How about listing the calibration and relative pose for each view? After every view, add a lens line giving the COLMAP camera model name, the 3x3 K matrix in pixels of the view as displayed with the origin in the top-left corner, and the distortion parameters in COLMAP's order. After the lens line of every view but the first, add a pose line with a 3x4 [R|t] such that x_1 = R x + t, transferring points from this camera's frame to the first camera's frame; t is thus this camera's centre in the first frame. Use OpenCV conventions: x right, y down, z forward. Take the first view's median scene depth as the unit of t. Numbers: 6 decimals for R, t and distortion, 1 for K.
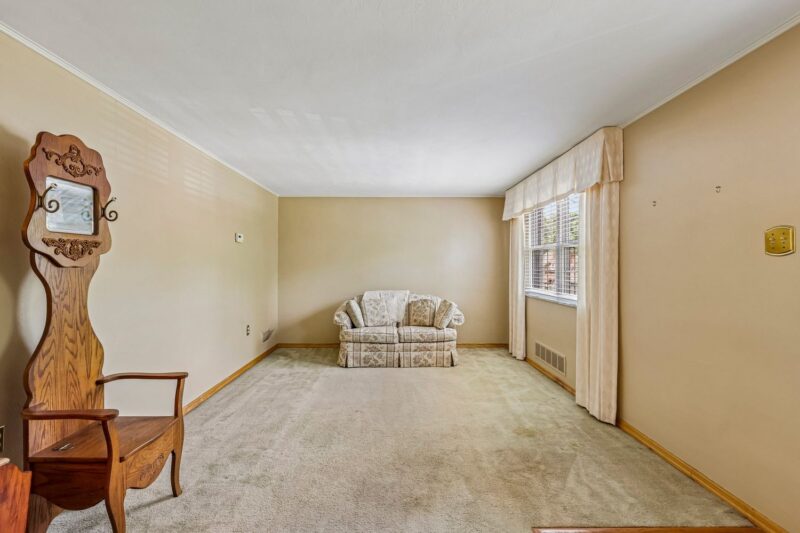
lens RADIAL K [[387.8, 0, 387.7], [0, 387.8, 261.9], [0, 0, 1]] dist [0.000732, 0.000797]
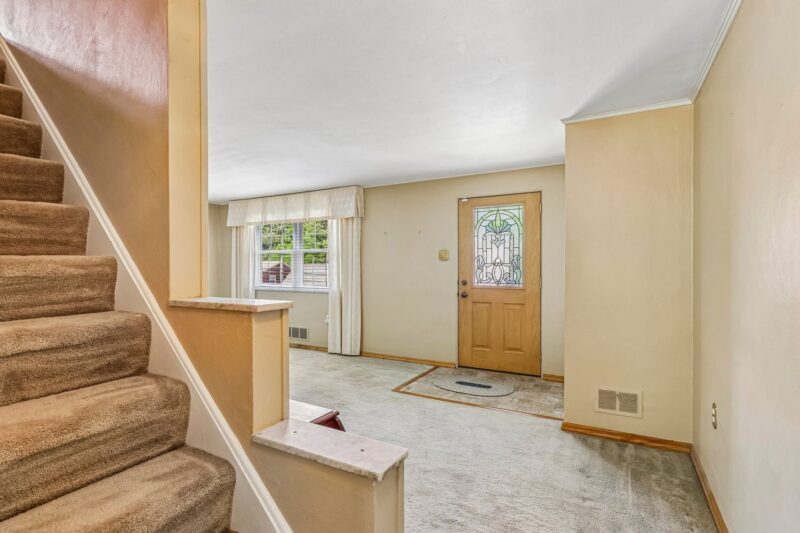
lens RADIAL K [[405.9, 0, 400.0], [0, 405.9, 266.5], [0, 0, 1]] dist [-0.002723, -0.000165]
pose [[0.484842, -0.004132, 0.874592, -0.590899], [-0.004879, 0.999960, 0.007429, 0.001068], [-0.874588, -0.007869, 0.484803, -0.034306]]
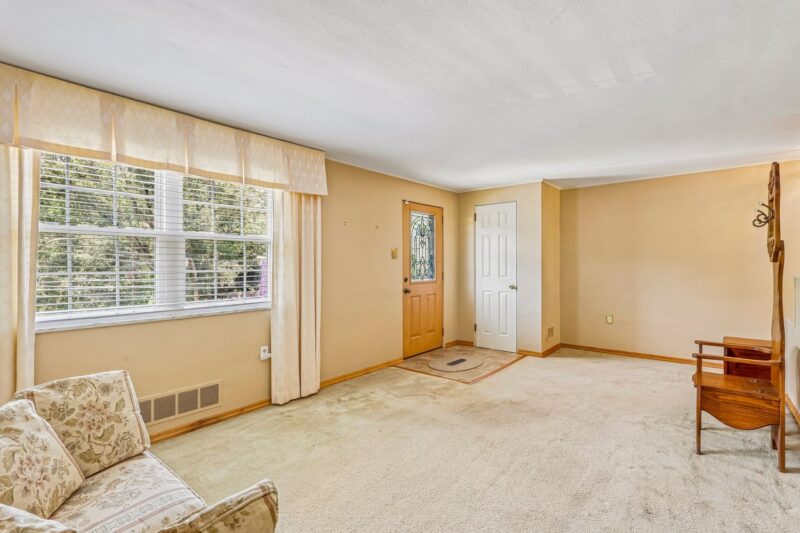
lens RADIAL K [[390.5, 0, 399.0], [0, 390.5, 263.0], [0, 0, 1]] dist [-0.000250, 0.001530]
pose [[-0.783157, 0.004445, 0.621808, -0.258830], [-0.000072, 0.999974, -0.007239, 0.011861], [-0.621824, -0.005714, -0.783136, 1.155765]]
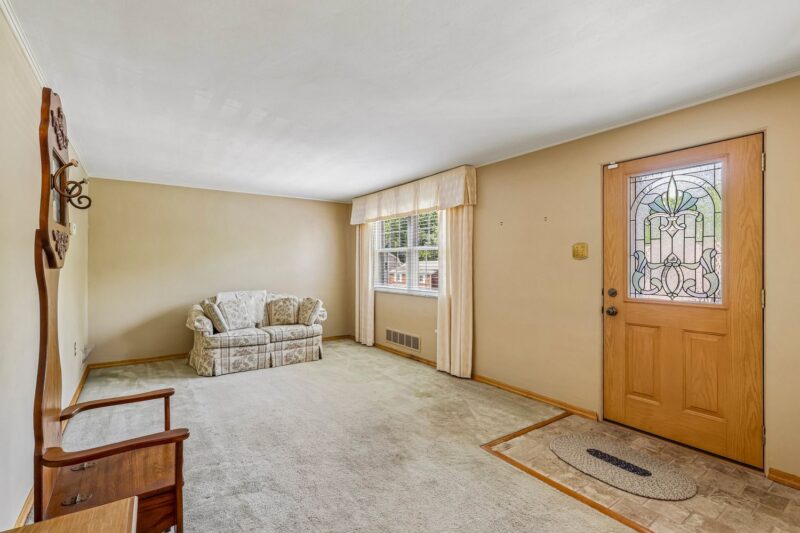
lens RADIAL K [[390.5, 0, 399.0], [0, 390.5, 263.0], [0, 0, 1]] dist [-0.000250, 0.001530]
pose [[0.819070, 0.001451, 0.573692, -0.276081], [-0.004442, 0.999983, 0.003812, -0.000982], [-0.573677, -0.005671, 0.819062, -0.005137]]
